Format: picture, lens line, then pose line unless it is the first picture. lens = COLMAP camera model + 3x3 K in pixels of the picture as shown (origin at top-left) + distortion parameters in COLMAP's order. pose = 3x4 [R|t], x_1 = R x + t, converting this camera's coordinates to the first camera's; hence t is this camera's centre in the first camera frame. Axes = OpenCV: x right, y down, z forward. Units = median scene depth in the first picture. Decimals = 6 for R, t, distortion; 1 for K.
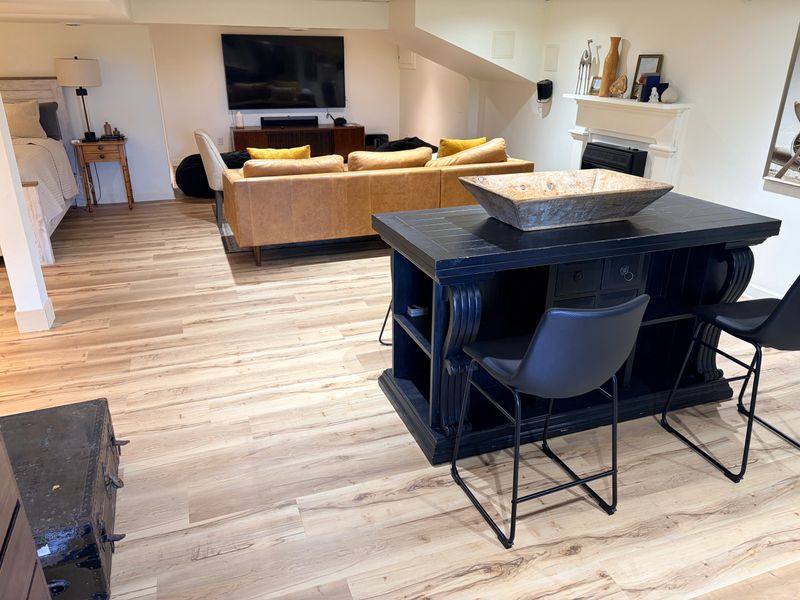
lens RADIAL K [[600.8, 0, 400.0], [0, 600.8, 300.0], [0, 0, 1]] dist [0.032497, -0.005302]
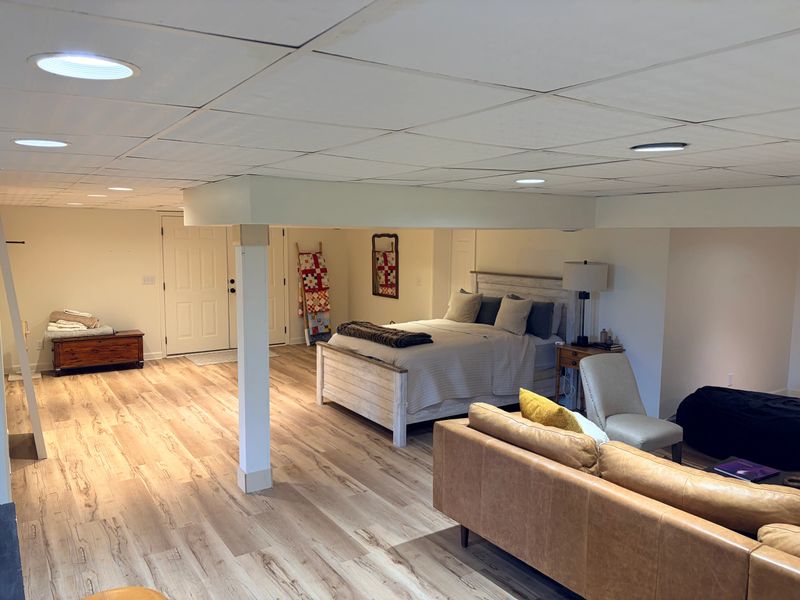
lens RADIAL K [[600.8, 0, 400.0], [0, 600.8, 300.0], [0, 0, 1]] dist [0.032497, -0.005302]
pose [[0.233774, 0.097301, -0.967410, 0.426189], [-0.368024, 0.929805, 0.004586, -0.315514], [0.899949, 0.354958, 0.253173, 0.682120]]
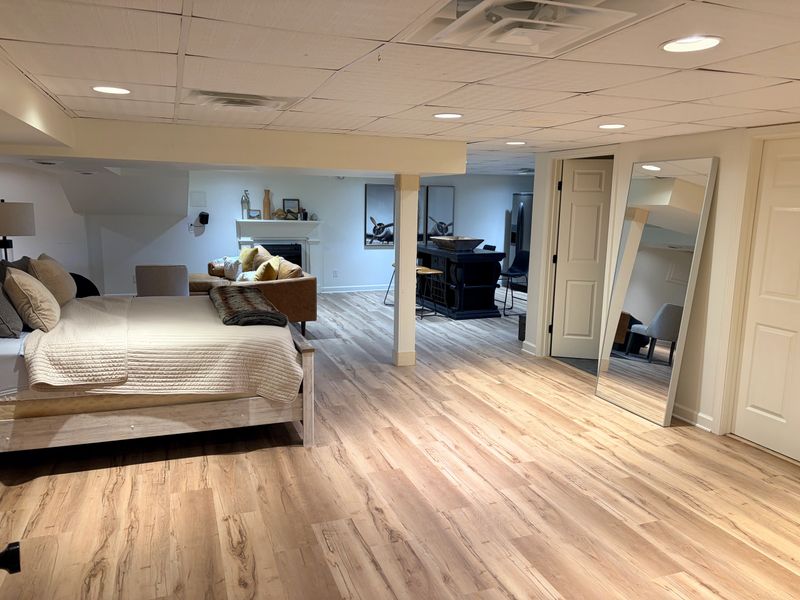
lens RADIAL K [[600.8, 0, 400.0], [0, 600.8, 300.0], [0, 0, 1]] dist [0.032497, -0.005302]
pose [[-0.012207, -0.169038, 0.985534, -1.729774], [0.359586, 0.918930, 0.162068, -0.302955], [-0.933032, 0.356363, 0.049567, 0.713000]]
